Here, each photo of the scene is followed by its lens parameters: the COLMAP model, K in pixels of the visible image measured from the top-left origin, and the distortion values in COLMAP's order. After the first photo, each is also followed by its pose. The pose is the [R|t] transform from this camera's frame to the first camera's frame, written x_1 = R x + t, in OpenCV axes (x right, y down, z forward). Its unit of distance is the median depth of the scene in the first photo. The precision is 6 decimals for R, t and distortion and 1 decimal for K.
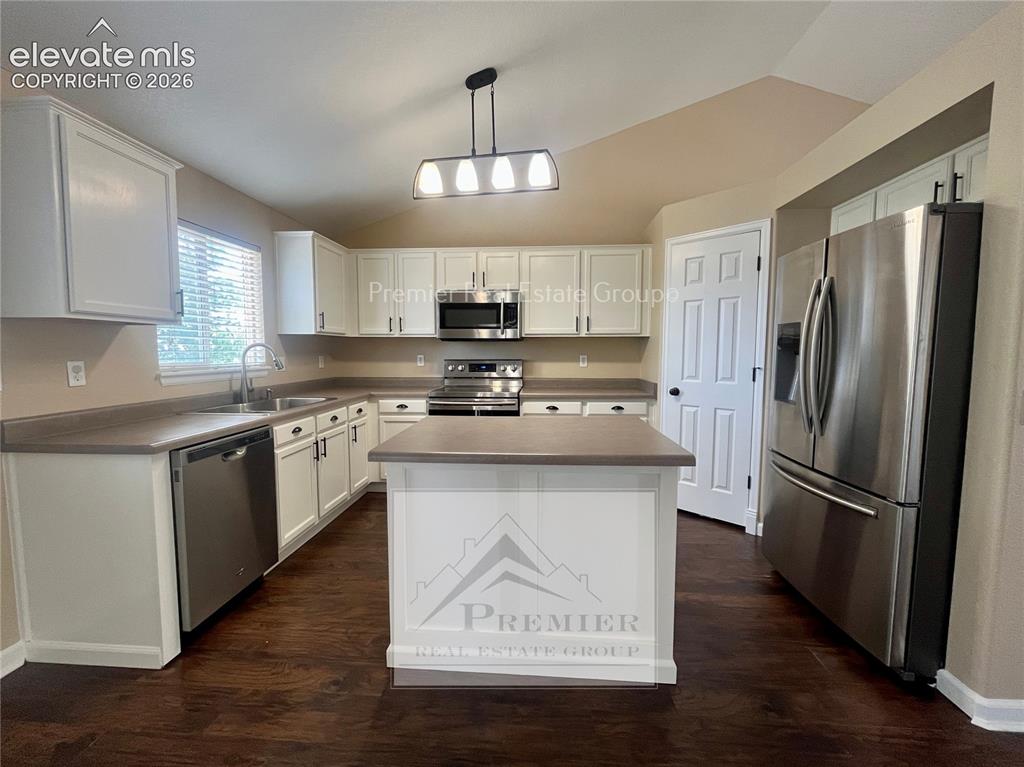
lens RADIAL K [[457.3, 0, 512.0], [0, 457.3, 383.5], [0, 0, 1]] dist [0.000328, -0.000106]
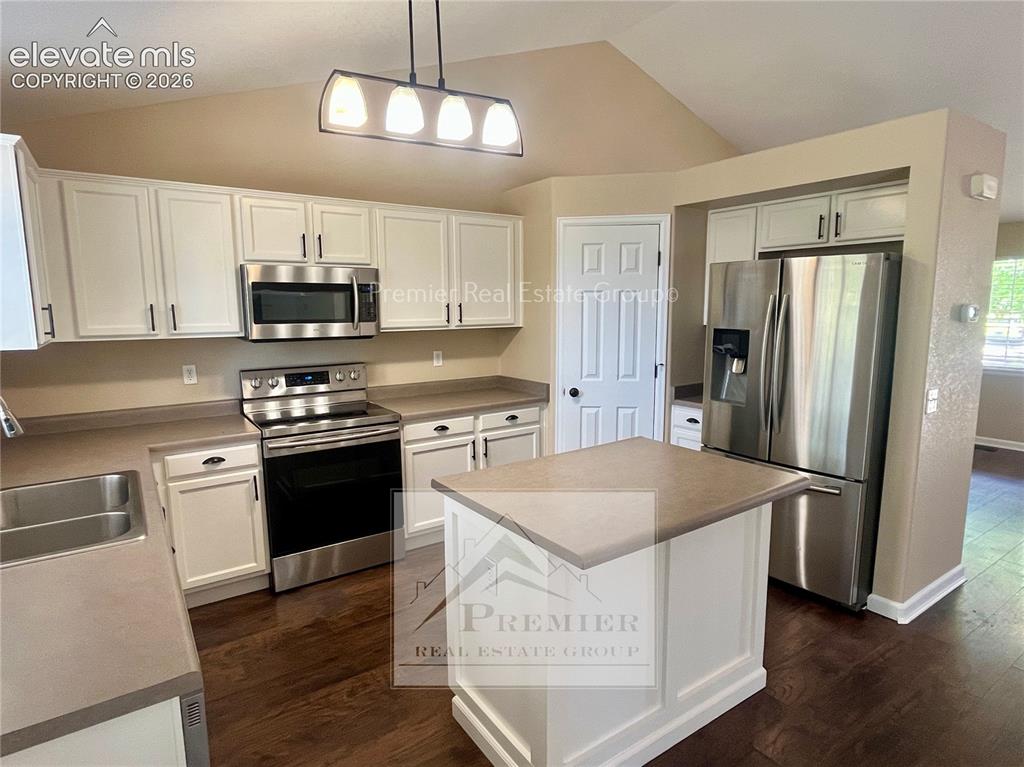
lens RADIAL K [[612.2, 0, 512.0], [0, 612.2, 383.5], [0, 0, 1]] dist [-0.002182, -0.000134]
pose [[0.753295, -0.094921, 0.650797, -0.487684], [0.050405, 0.994952, 0.086774, -0.104494], [-0.655748, -0.032563, 0.754277, 0.170500]]
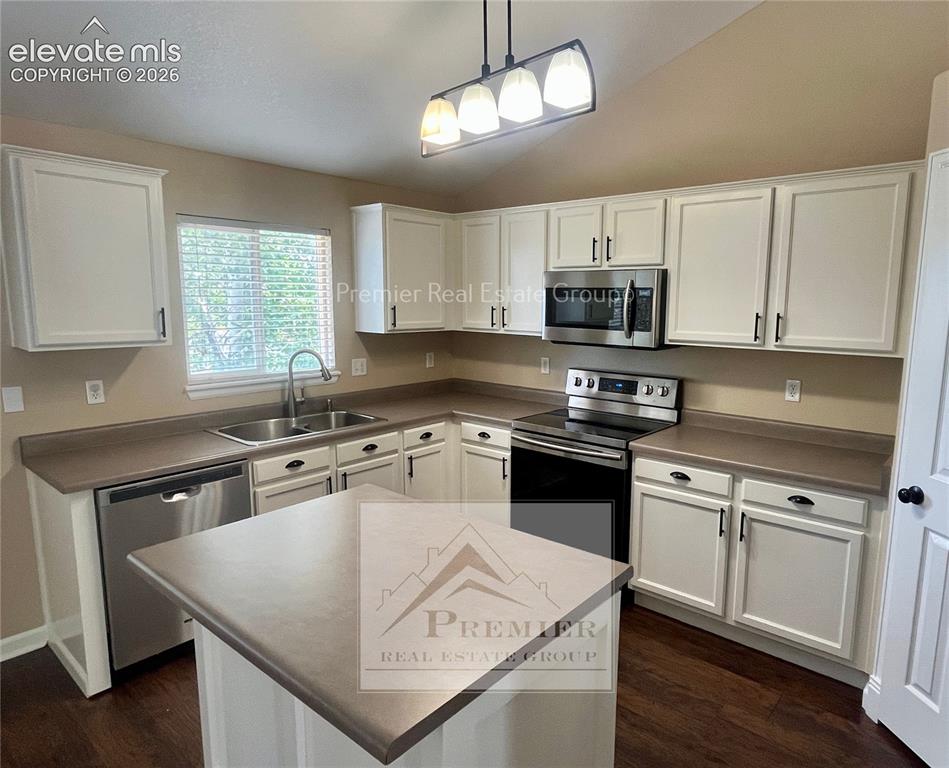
lens RADIAL K [[621.8, 0, 472.4], [0, 621.8, 391.3], [0, 0, 1]] dist [0.000099, -0.002348]
pose [[0.792651, 0.093028, -0.602536, 0.351652], [-0.046934, 0.994668, 0.091829, -0.115066], [0.607866, -0.044509, 0.792791, 0.232957]]
